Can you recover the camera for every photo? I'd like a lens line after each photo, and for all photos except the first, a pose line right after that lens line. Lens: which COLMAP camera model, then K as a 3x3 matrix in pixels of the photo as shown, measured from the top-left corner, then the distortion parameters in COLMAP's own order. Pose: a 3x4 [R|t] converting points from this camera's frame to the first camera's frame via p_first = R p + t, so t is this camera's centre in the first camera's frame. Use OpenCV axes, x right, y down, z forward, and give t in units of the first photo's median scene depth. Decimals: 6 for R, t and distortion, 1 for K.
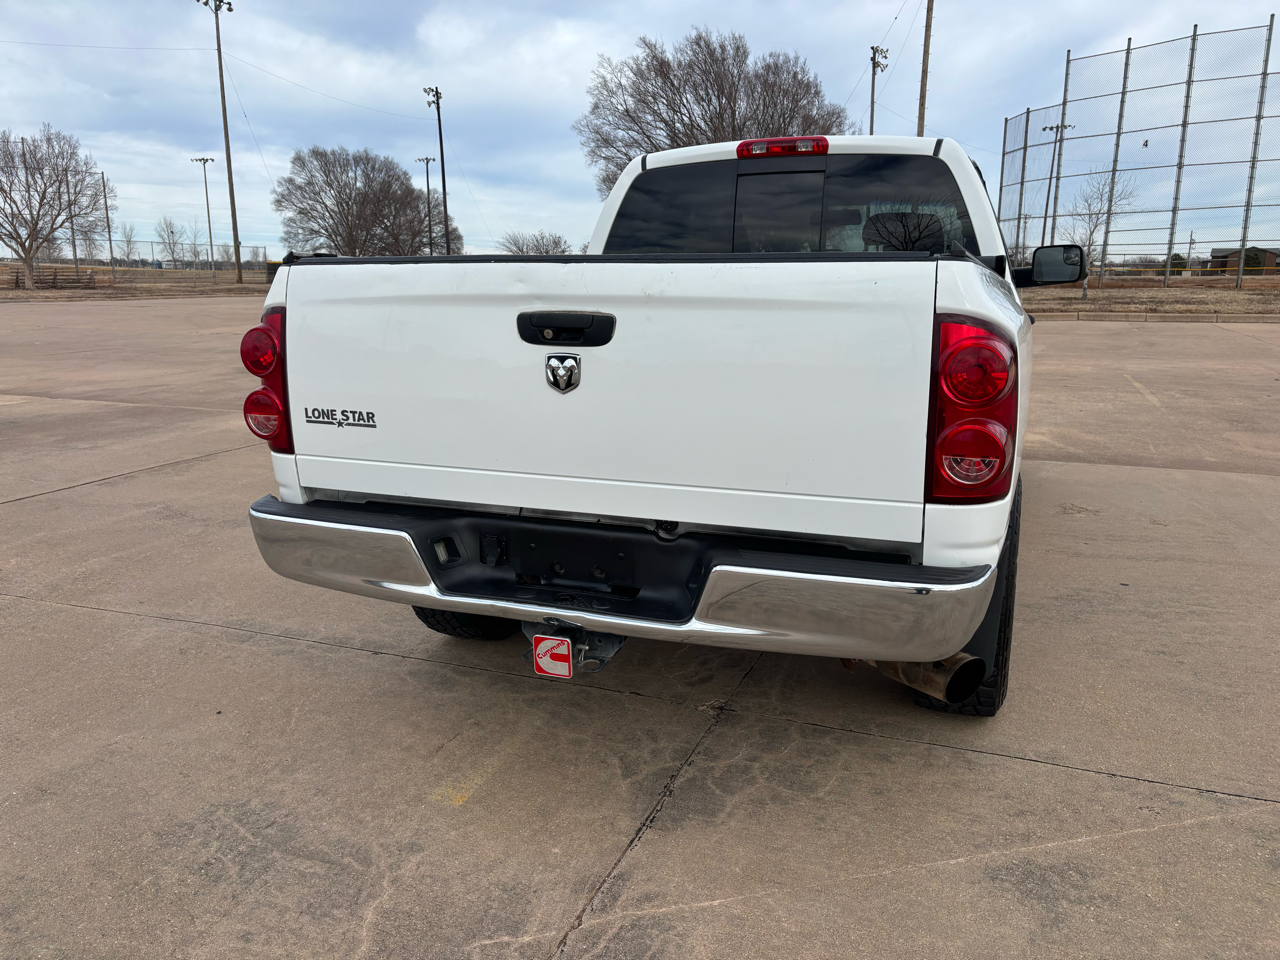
lens RADIAL K [[968.6, 0, 631.6], [0, 968.6, 477.3], [0, 0, 1]] dist [0.046327, -0.044741]
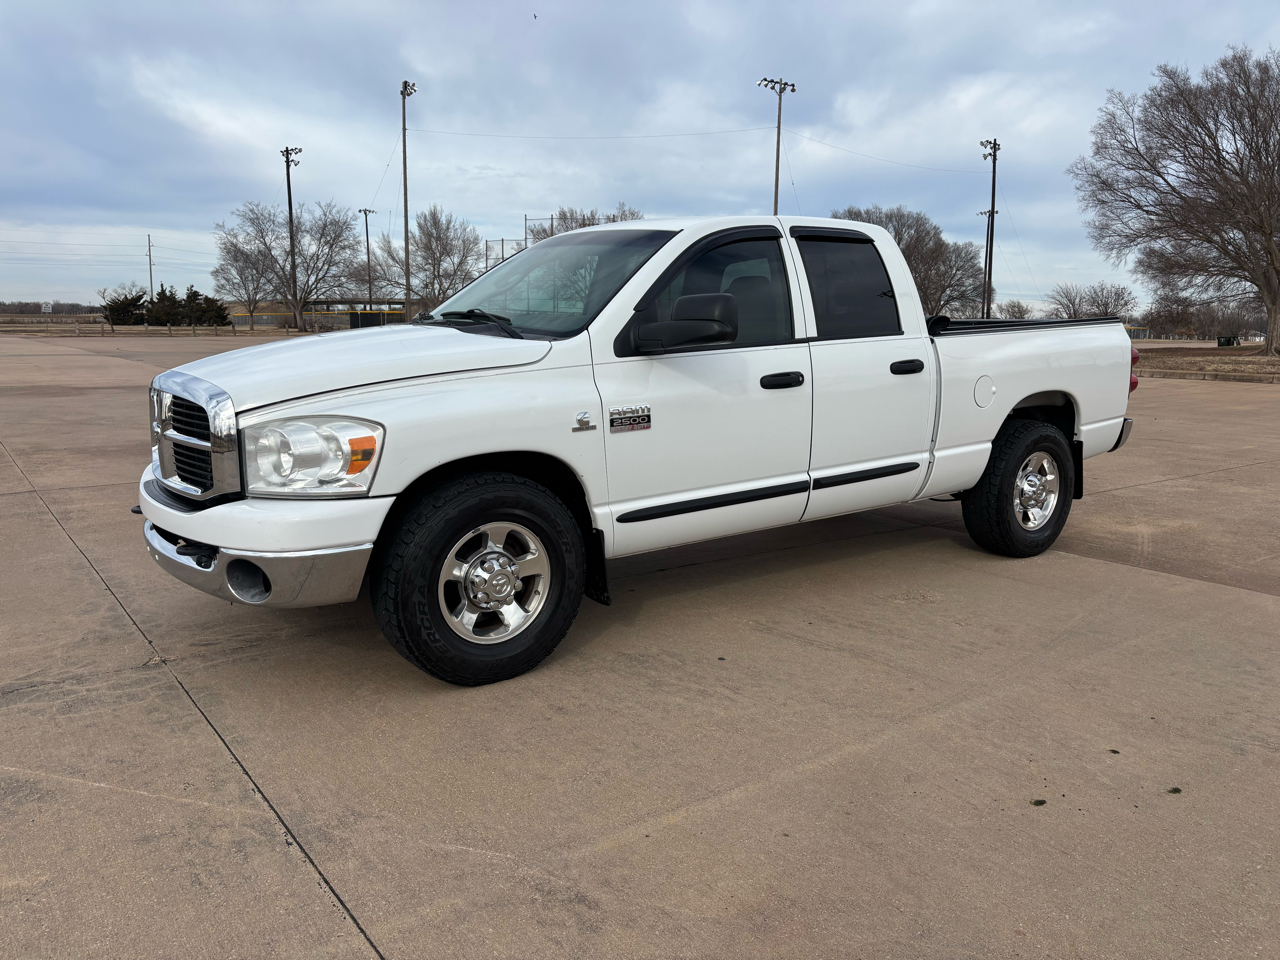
lens RADIAL K [[968.6, 0, 635.7], [0, 968.6, 471.4], [0, 0, 1]] dist [0.046327, -0.044741]
pose [[0.844889, 0.088994, -0.527487, 1.144475], [-0.119857, 0.992488, -0.024533, -0.044038], [0.521341, 0.083951, 0.849209, 0.202822]]
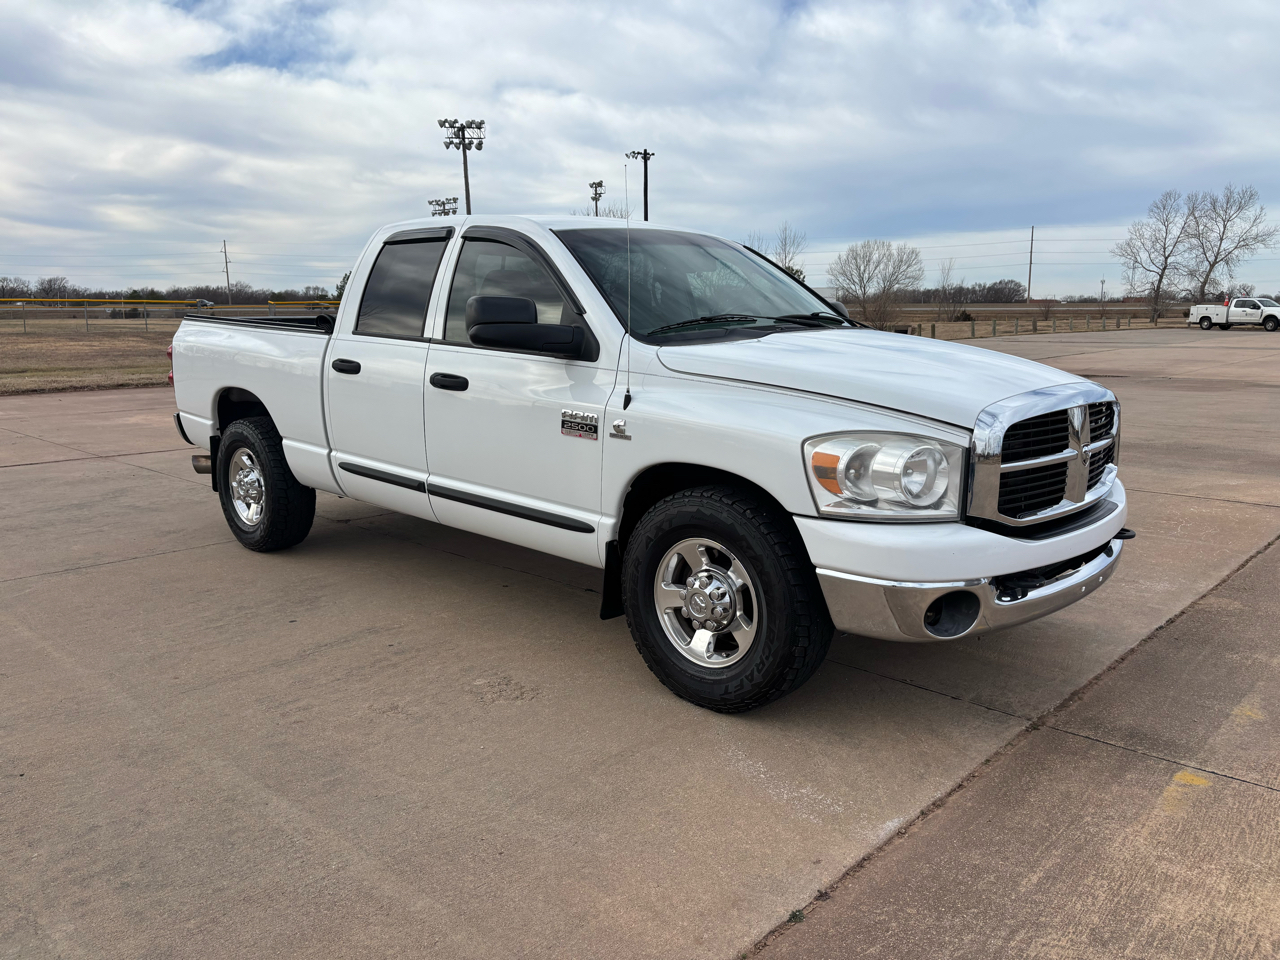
lens RADIAL K [[968.6, 0, 645.9], [0, 968.6, 481.3], [0, 0, 1]] dist [0.046327, -0.044741]
pose [[-0.370100, 0.163636, -0.914467, 1.649364], [-0.188607, 0.950629, 0.246439, -0.464609], [0.909645, 0.263682, -0.320964, 2.082512]]
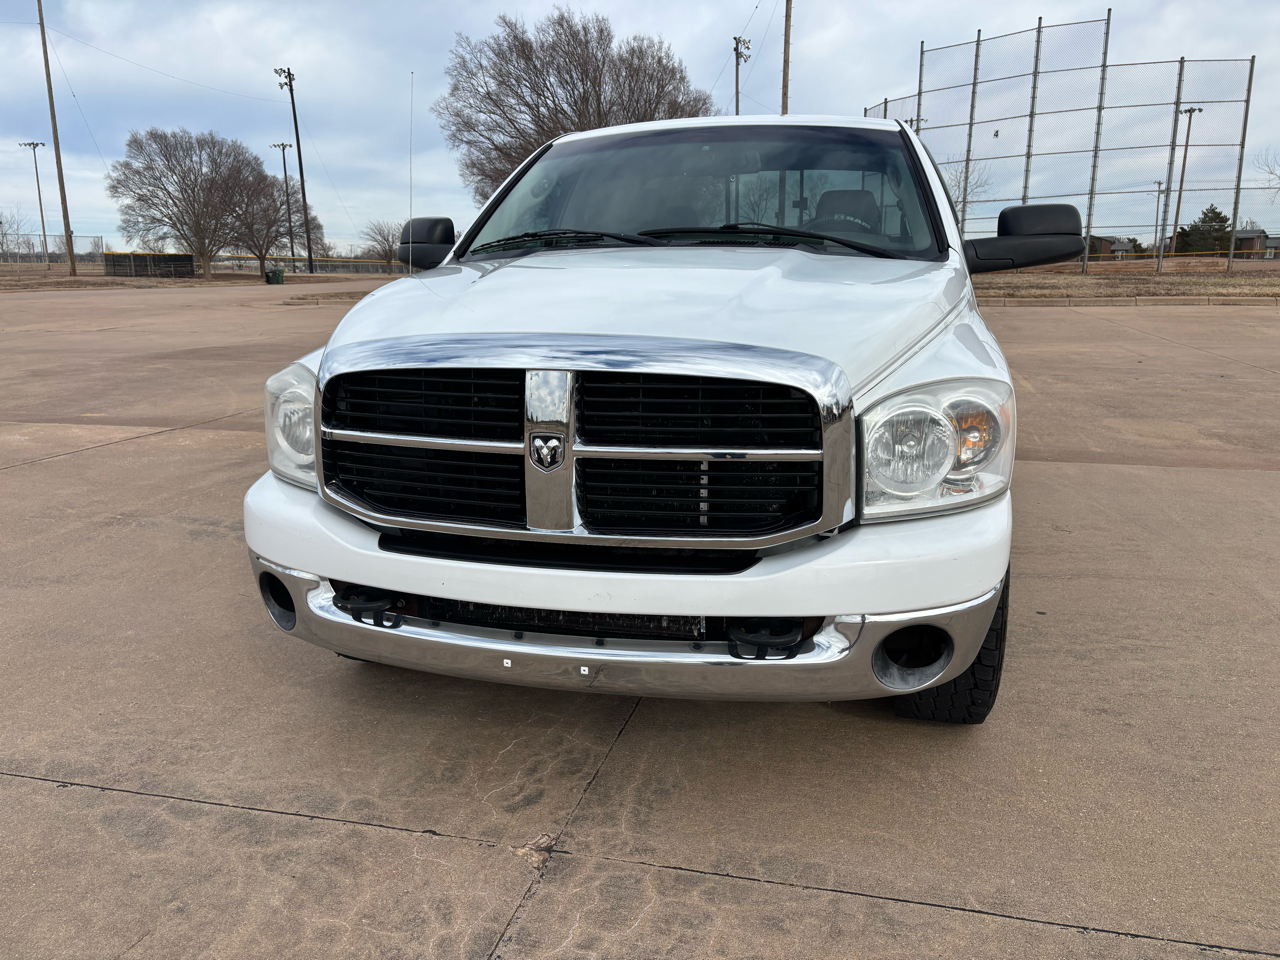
lens RADIAL K [[968.6, 0, 635.7], [0, 968.6, 474.7], [0, 0, 1]] dist [0.046327, -0.044741]
pose [[0.991529, -0.033865, 0.125390, 0.068010], [0.033007, 0.999415, 0.008919, -0.037148], [-0.125619, -0.004705, 0.992067, 0.260119]]
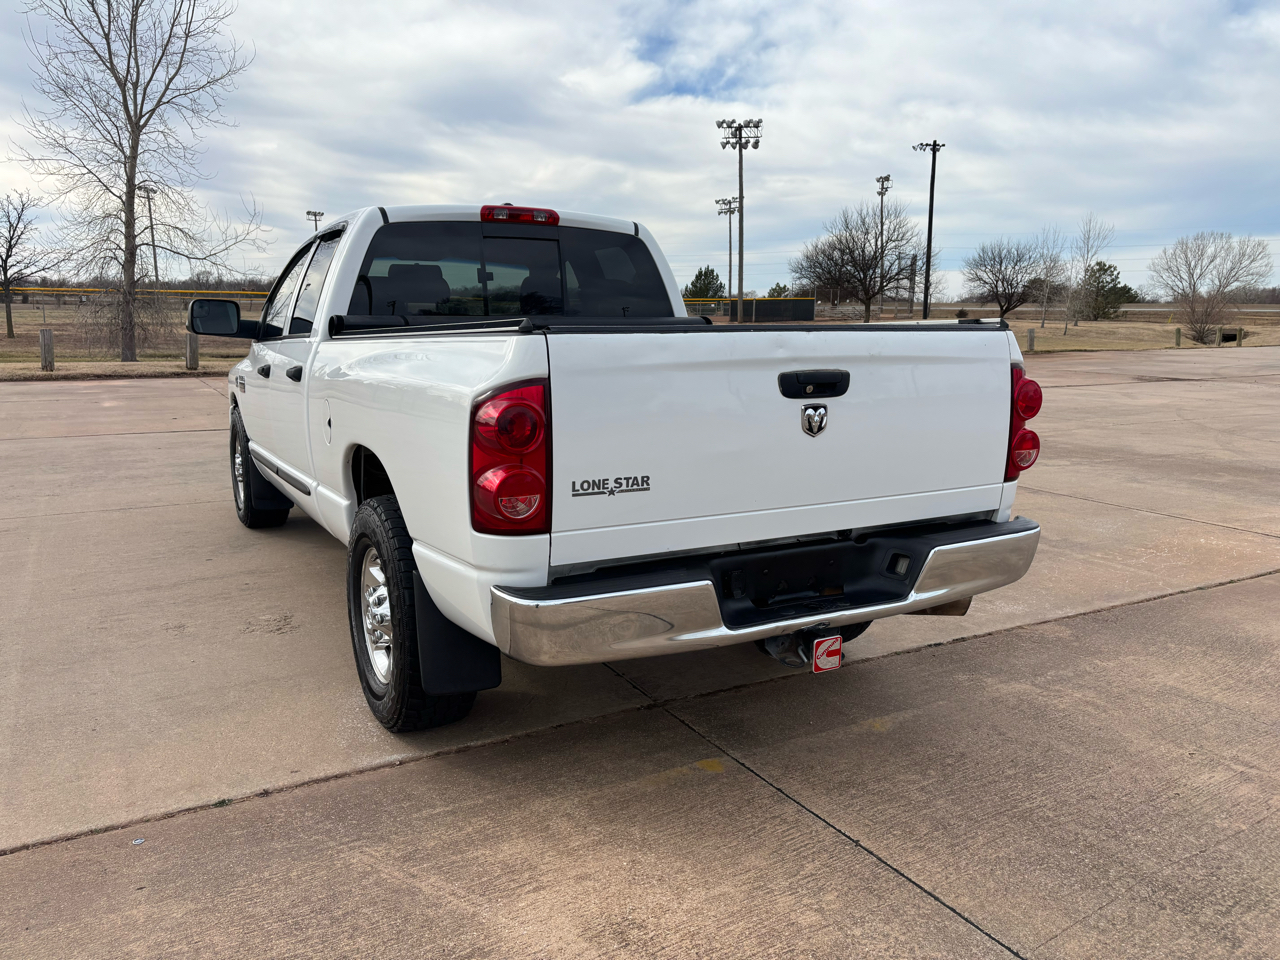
lens RADIAL K [[968.6, 0, 629.7], [0, 968.6, 476.5], [0, 0, 1]] dist [0.046327, -0.044741]
pose [[0.643435, -0.121153, 0.755853, -0.755723], [0.149848, 0.988228, 0.030838, -0.072194], [-0.750691, 0.093420, 0.654015, 0.250405]]
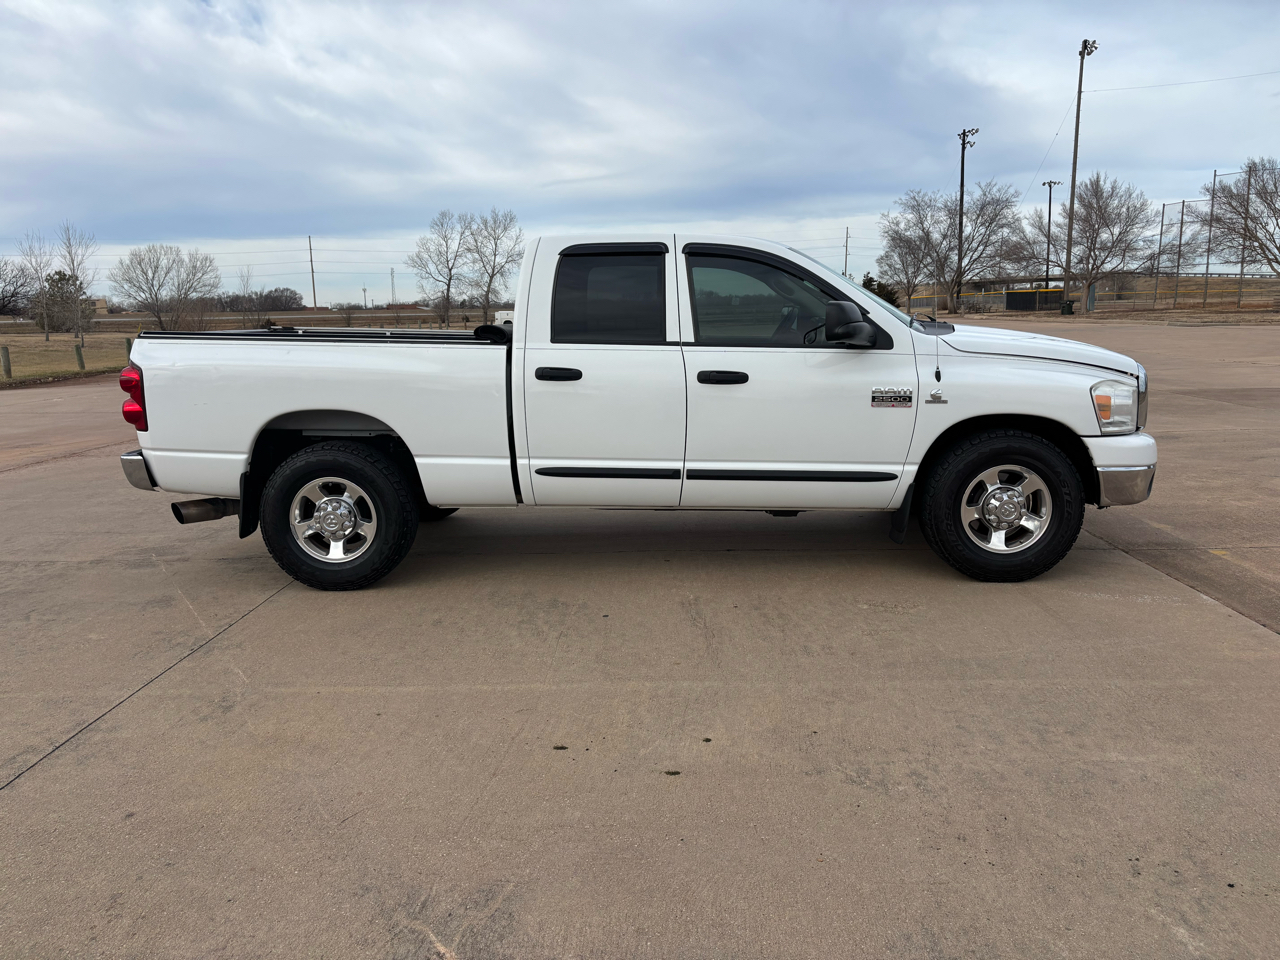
lens RADIAL K [[968.6, 0, 634.9], [0, 968.6, 466.6], [0, 0, 1]] dist [0.046327, -0.044741]
pose [[0.321864, 0.146465, -0.935388, 1.918037], [-0.173280, 0.980387, 0.093886, -0.209237], [0.930794, 0.131865, 0.340931, 0.801768]]
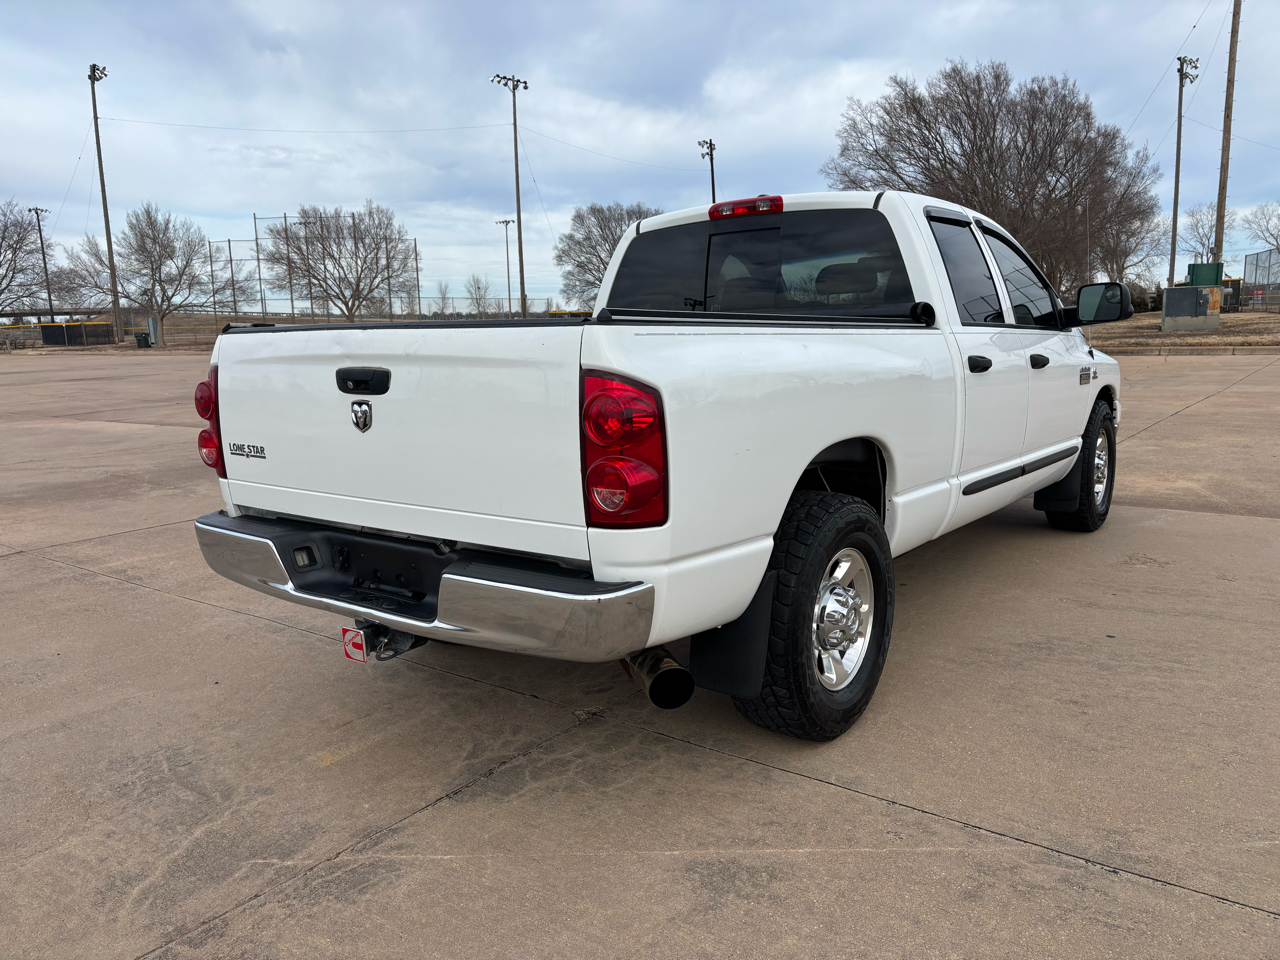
lens RADIAL K [[968.6, 0, 629.8], [0, 968.6, 473.6], [0, 0, 1]] dist [0.046327, -0.044741]
pose [[0.959674, 0.017530, -0.280569, 0.402819], [-0.030075, 0.998728, -0.040472, 0.004433], [0.279503, 0.047278, 0.958980, -0.069349]]
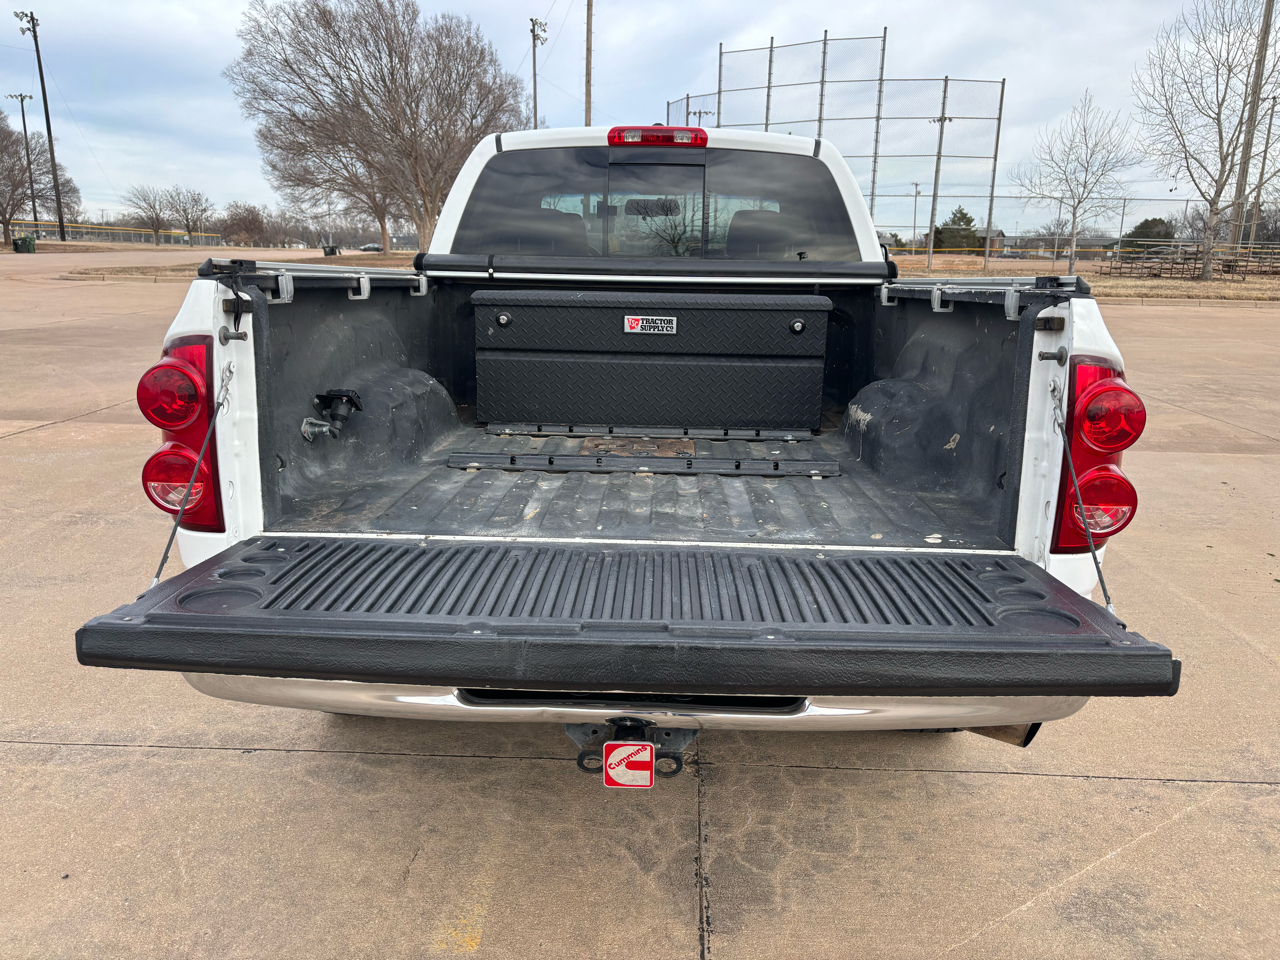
lens RADIAL K [[968.6, 0, 647.0], [0, 968.6, 470.7], [0, 0, 1]] dist [0.046327, -0.044741]
pose [[0.938785, -0.055736, 0.339966, -0.224100], [0.047391, 0.998338, 0.032806, -0.061309], [-0.341229, -0.014686, 0.939865, 0.148699]]
